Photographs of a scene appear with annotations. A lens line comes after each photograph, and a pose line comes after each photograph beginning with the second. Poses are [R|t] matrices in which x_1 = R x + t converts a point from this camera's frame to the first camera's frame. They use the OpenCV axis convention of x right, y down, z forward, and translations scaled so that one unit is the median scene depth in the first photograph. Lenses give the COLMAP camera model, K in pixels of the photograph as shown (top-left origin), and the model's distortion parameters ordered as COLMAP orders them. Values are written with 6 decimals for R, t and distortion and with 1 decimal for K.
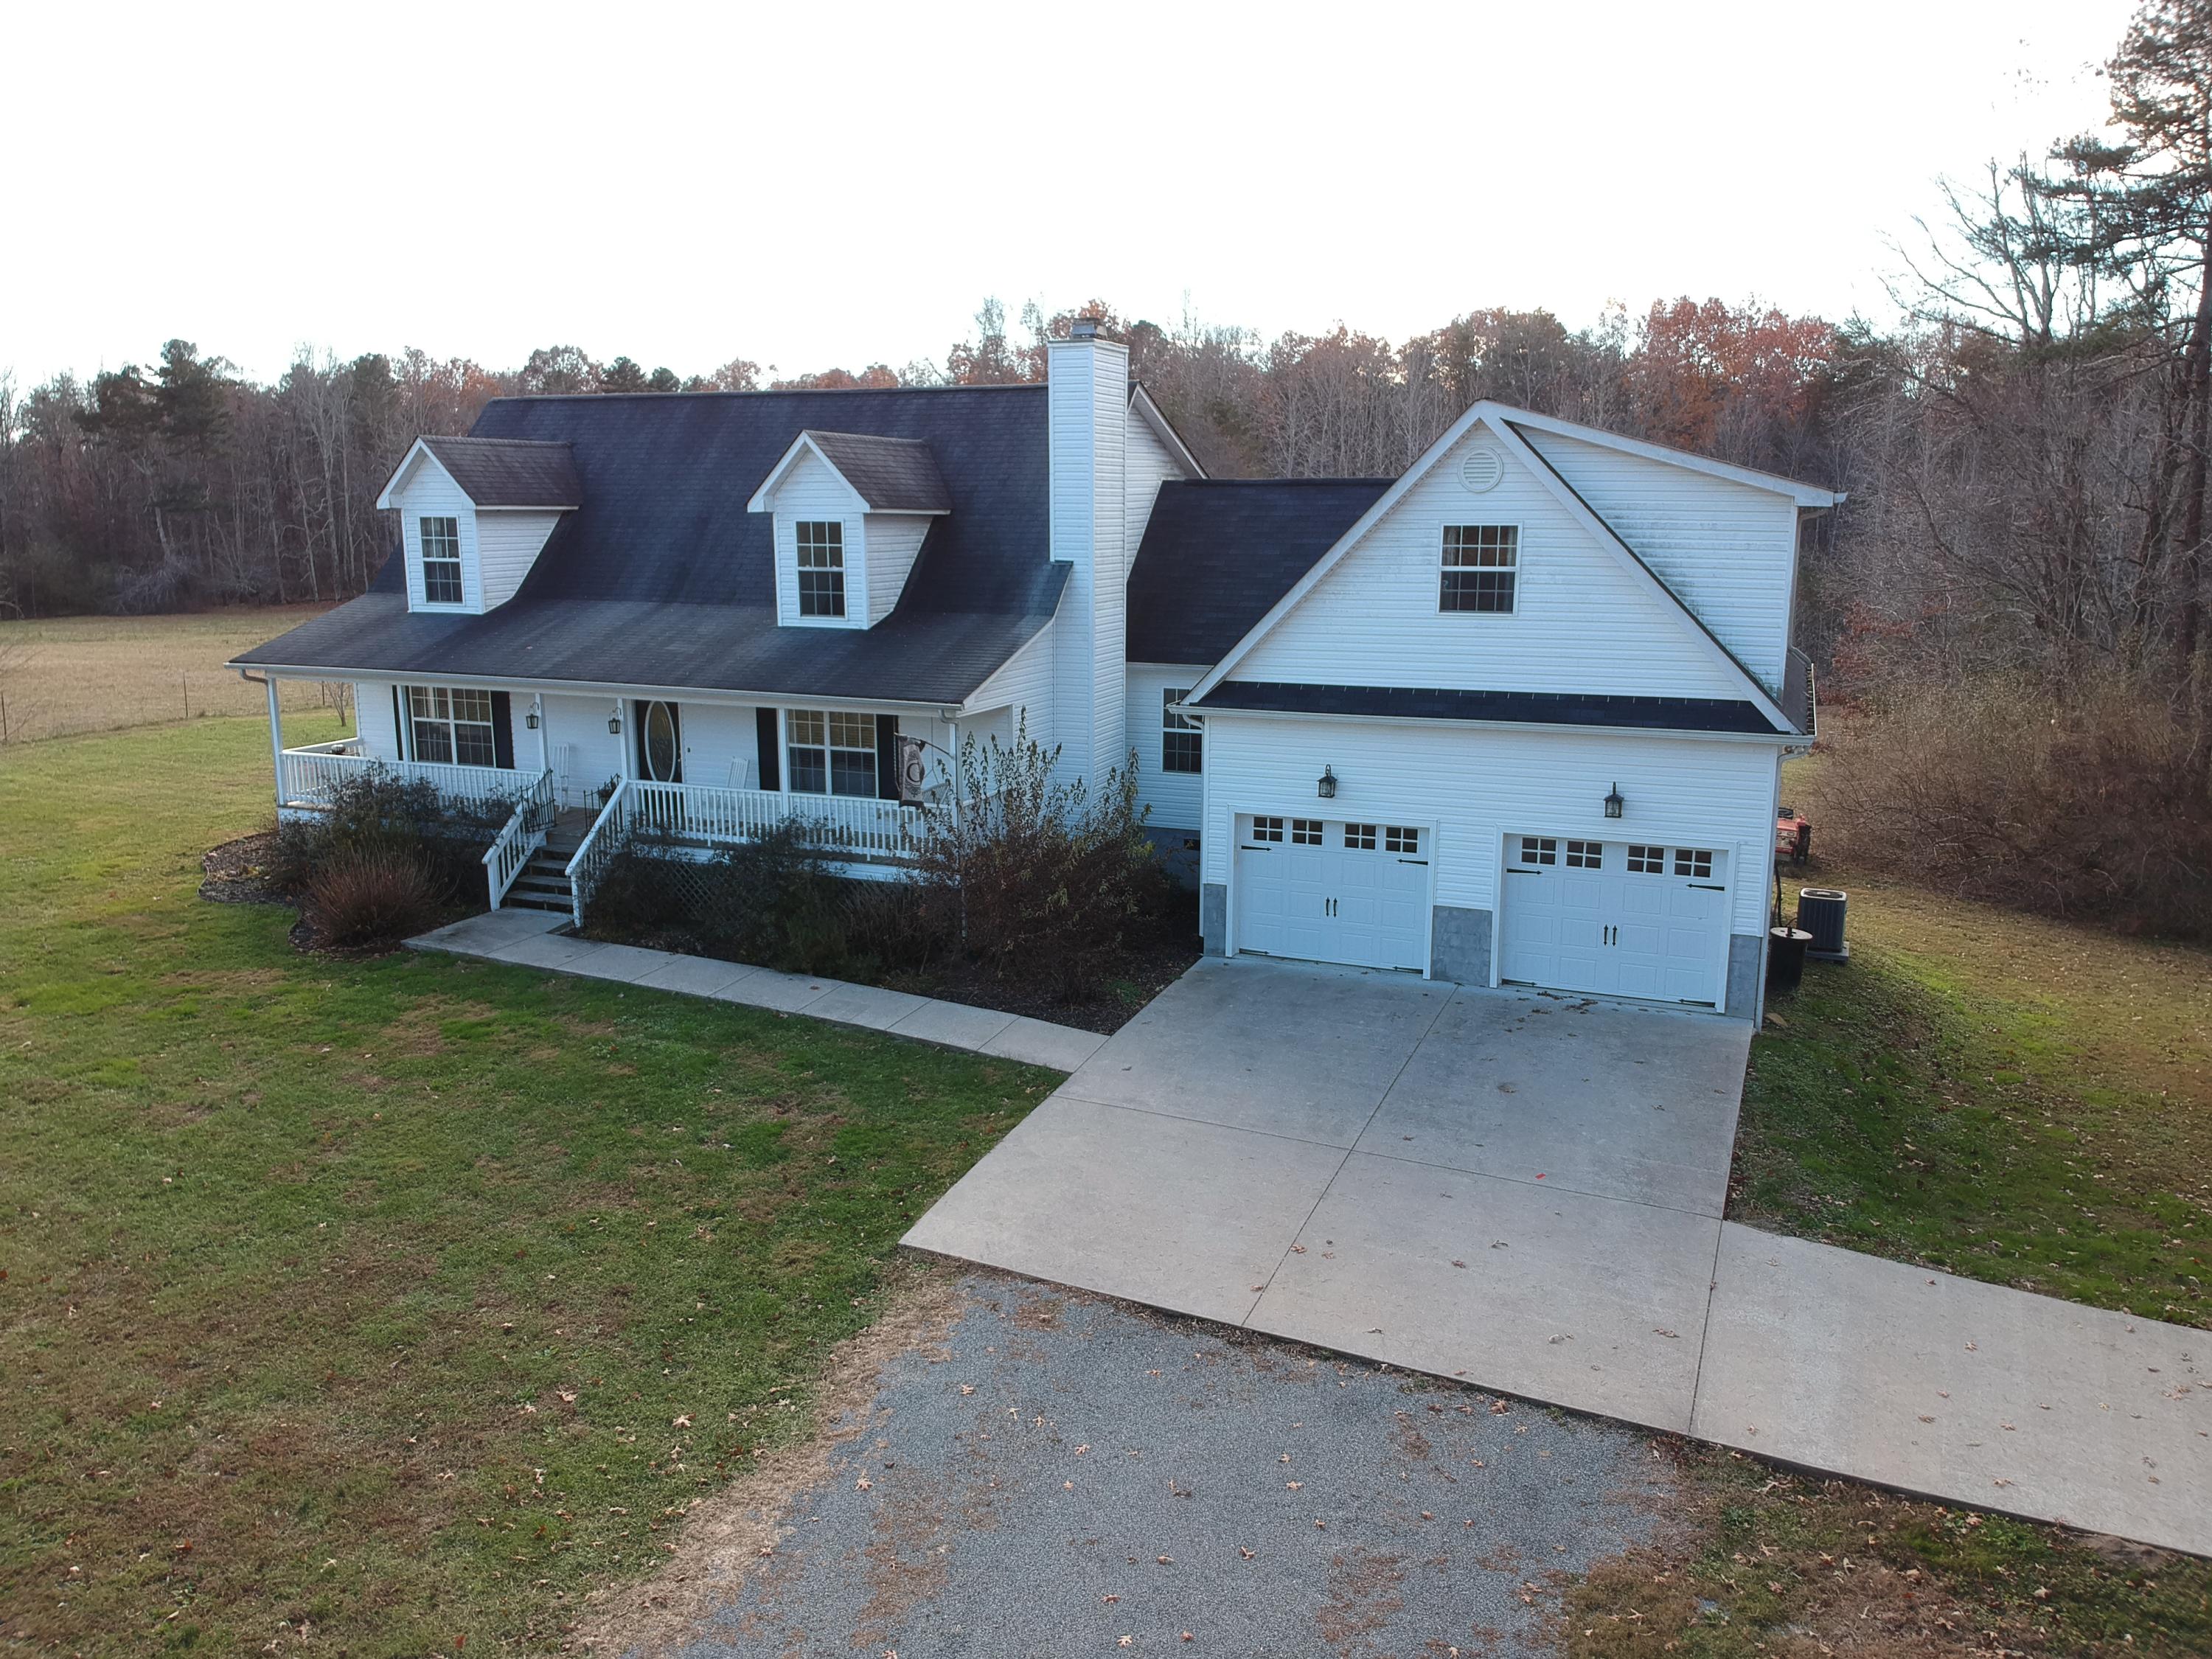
lens RADIAL K [[1620.9, 0, 1093.7], [0, 1620.9, 820.8], [0, 0, 1]] dist [0.087565, -0.157543]
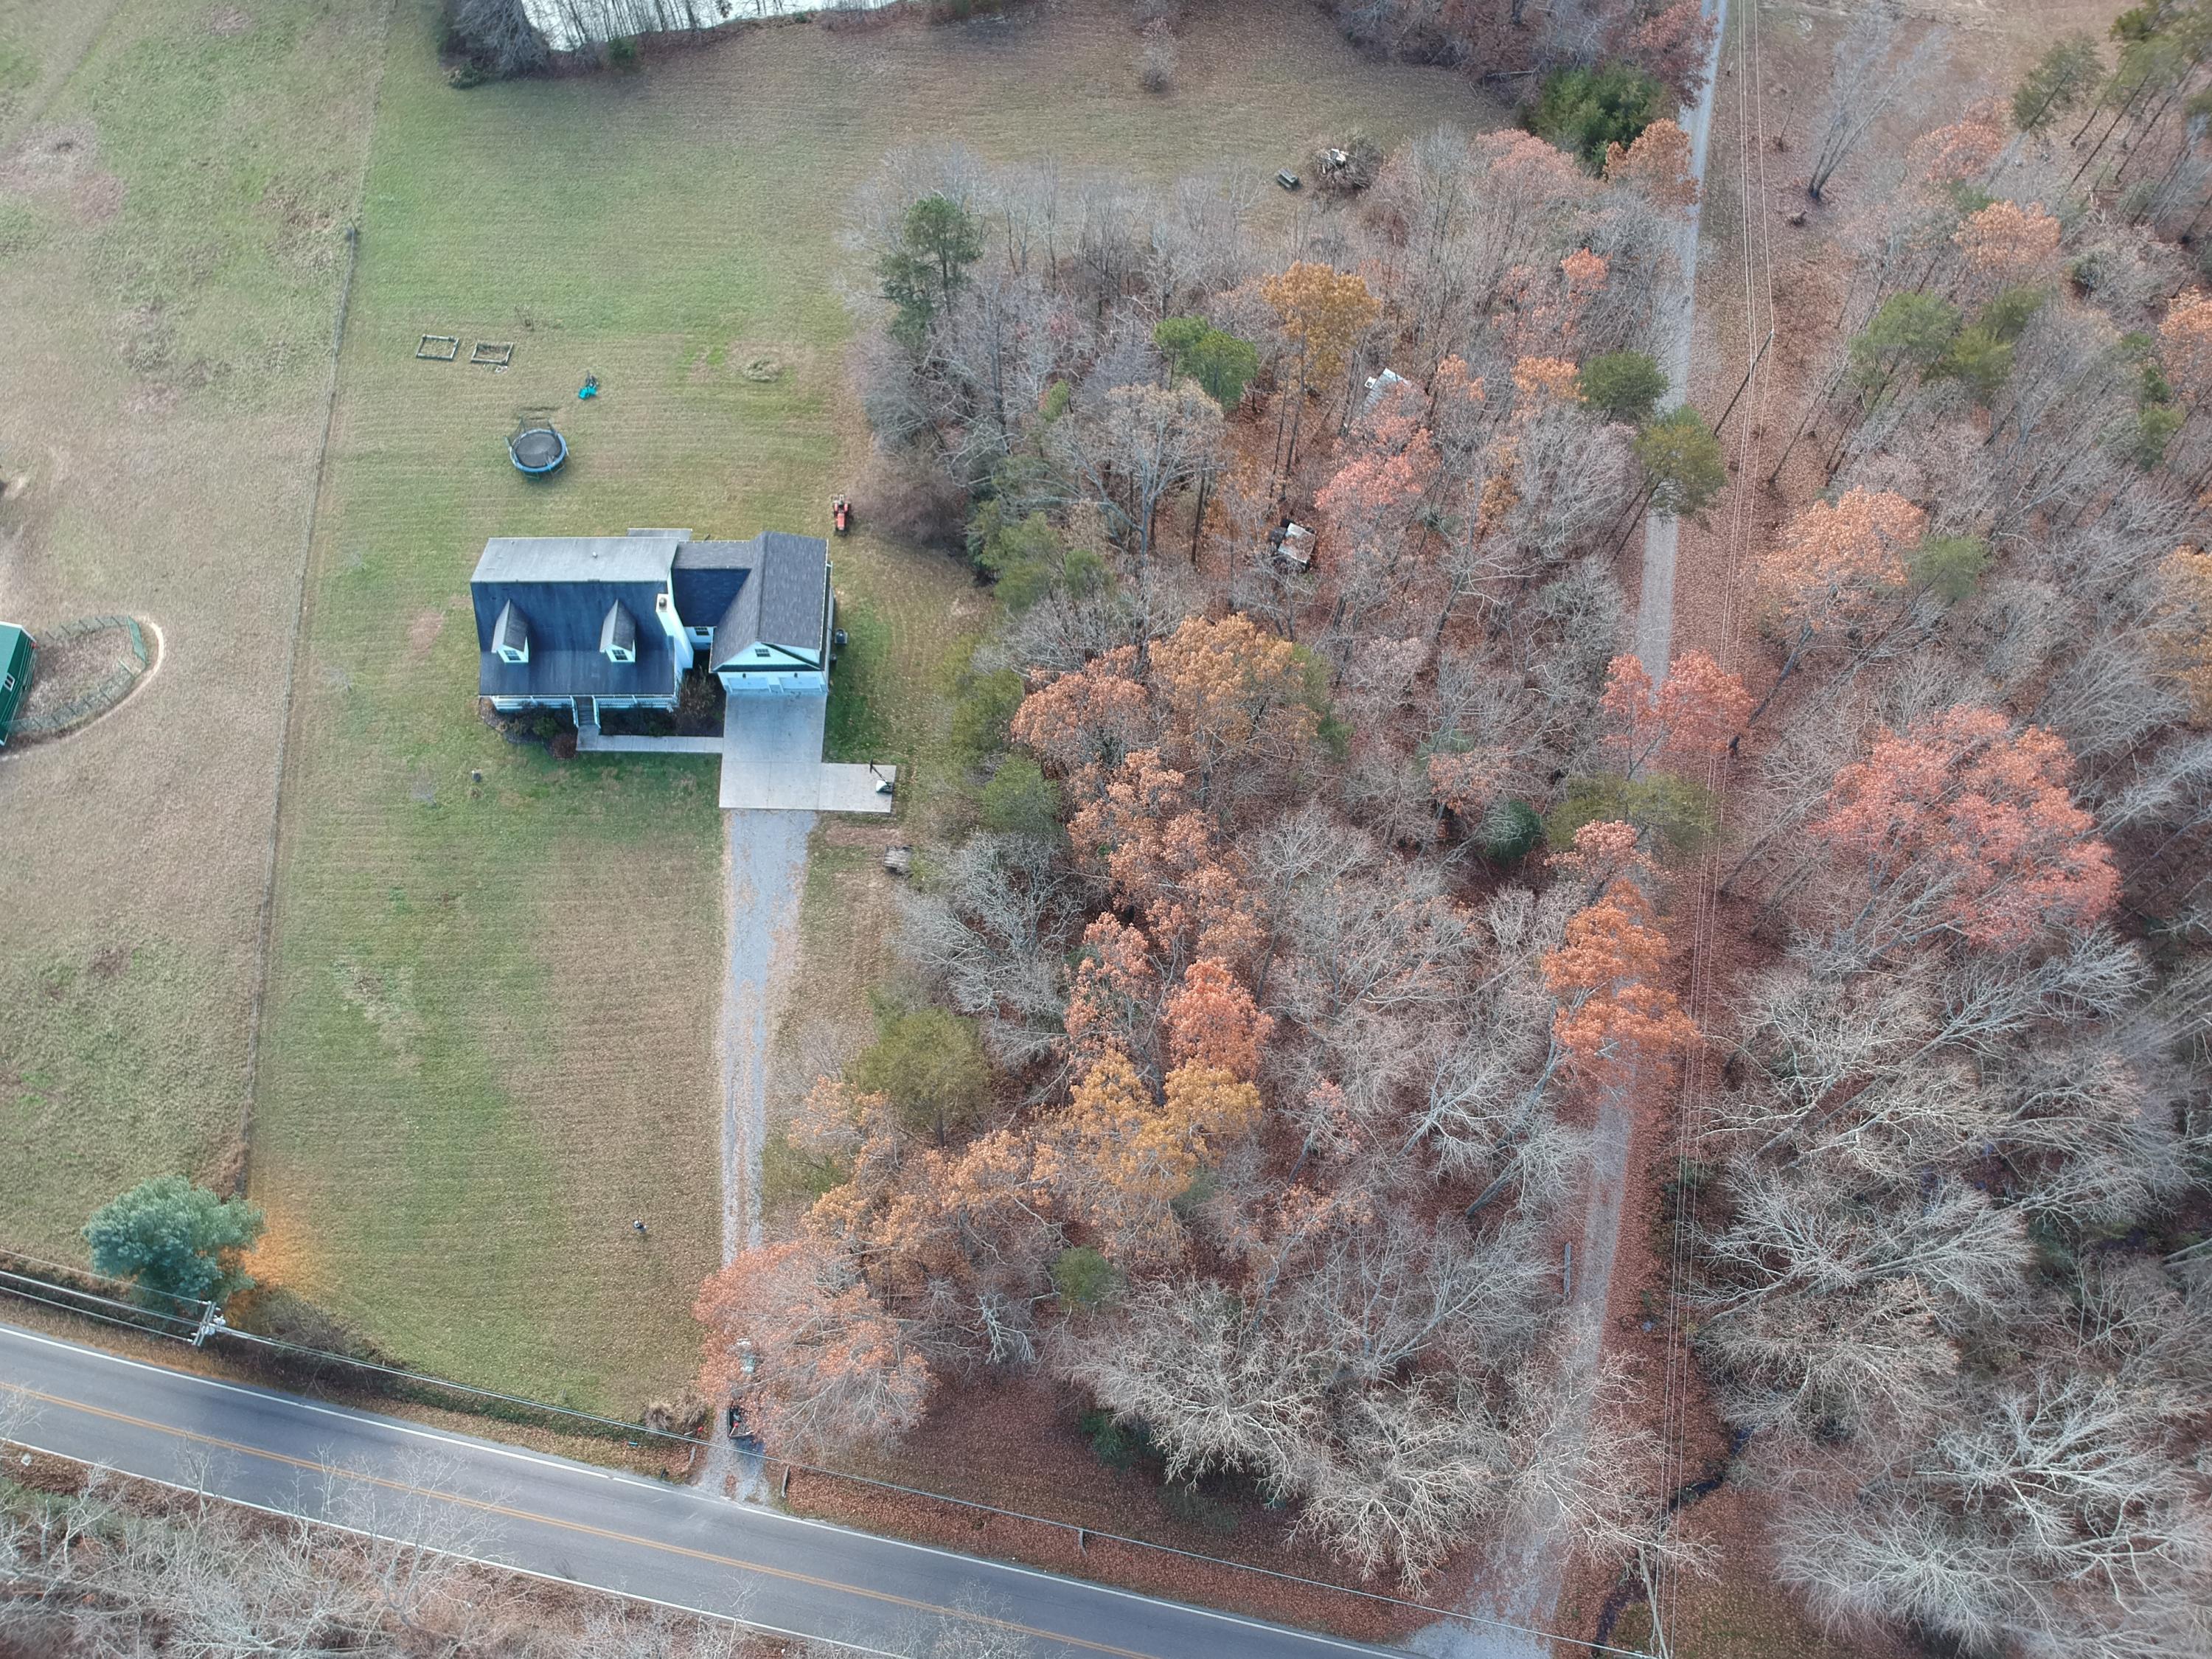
lens RADIAL K [[1620.9, 0, 1107.1], [0, 1620.9, 823.6], [0, 0, 1]] dist [0.087565, -0.157543]
pose [[0.916789, -0.359946, 0.173021, 0.144748], [0.070964, 0.573160, 0.816365, -4.148359], [-0.393016, -0.736156, 0.551010, -2.846780]]
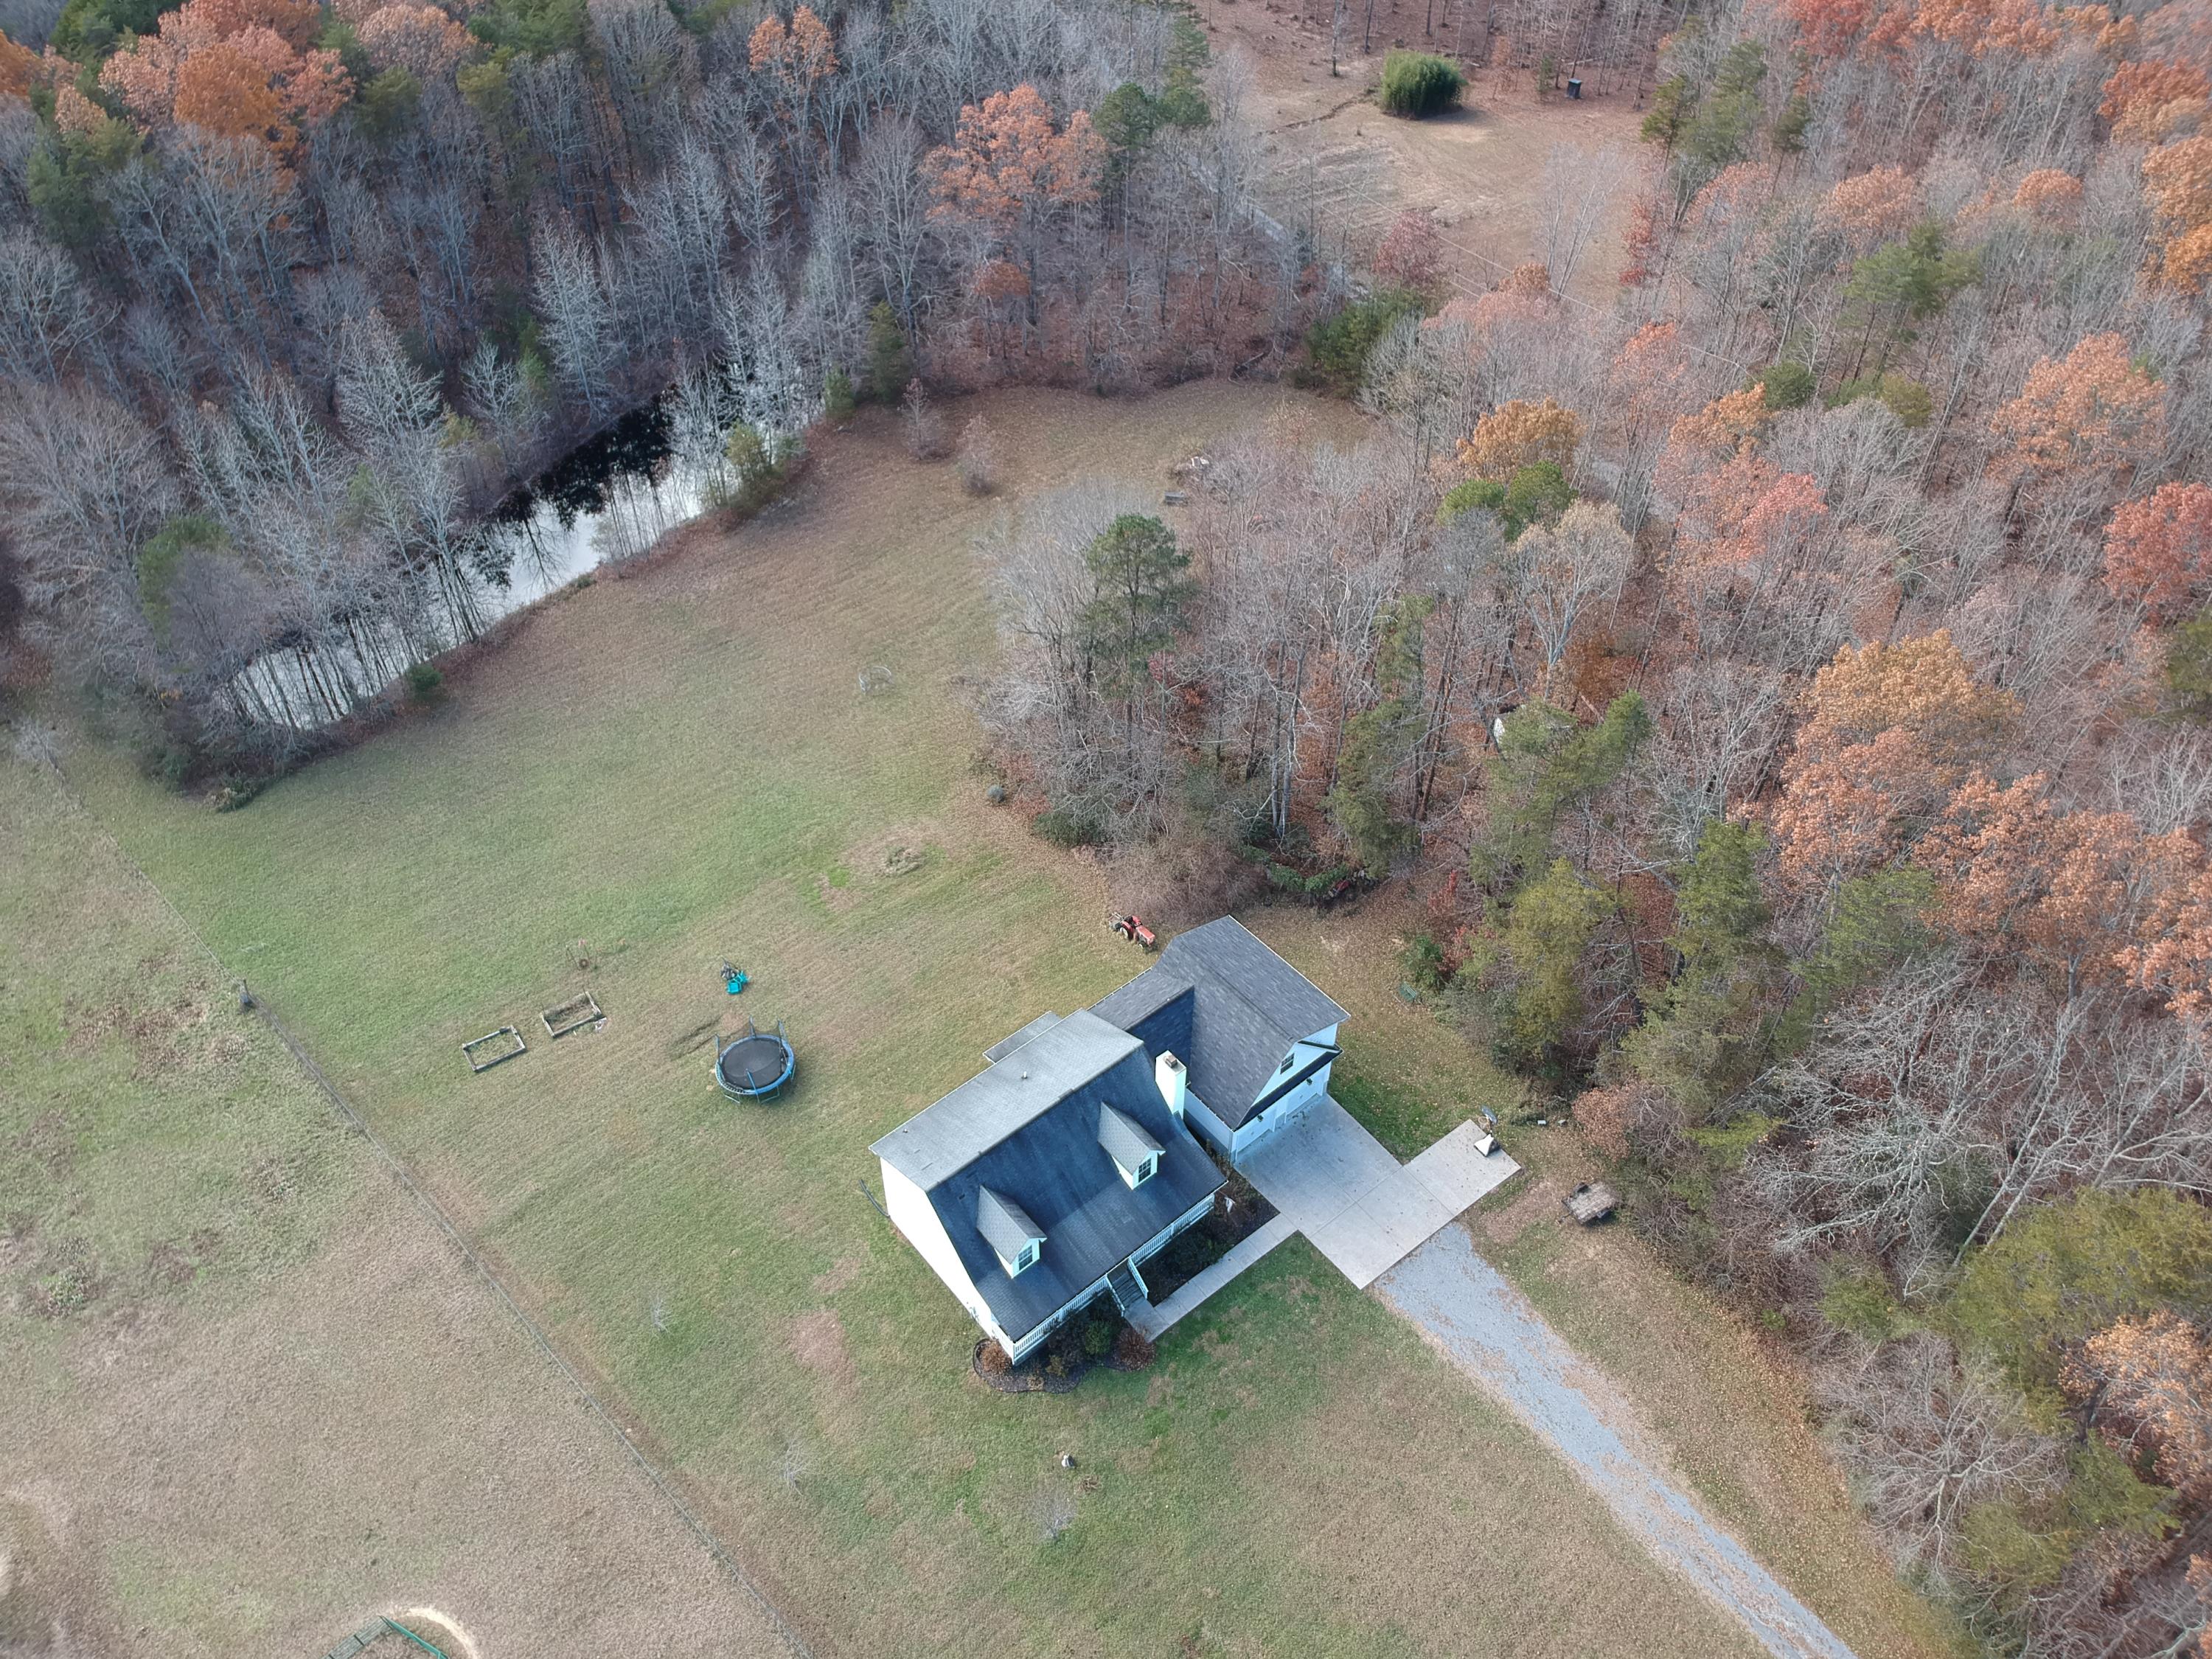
lens RADIAL K [[1620.9, 0, 1088.2], [0, 1620.9, 821.7], [0, 0, 1]] dist [0.087565, -0.157543]
pose [[0.462051, -0.615643, 0.638351, -2.148473], [0.169948, 0.767919, 0.617590, -3.130079], [-0.870417, -0.176872, 0.459445, -0.297793]]
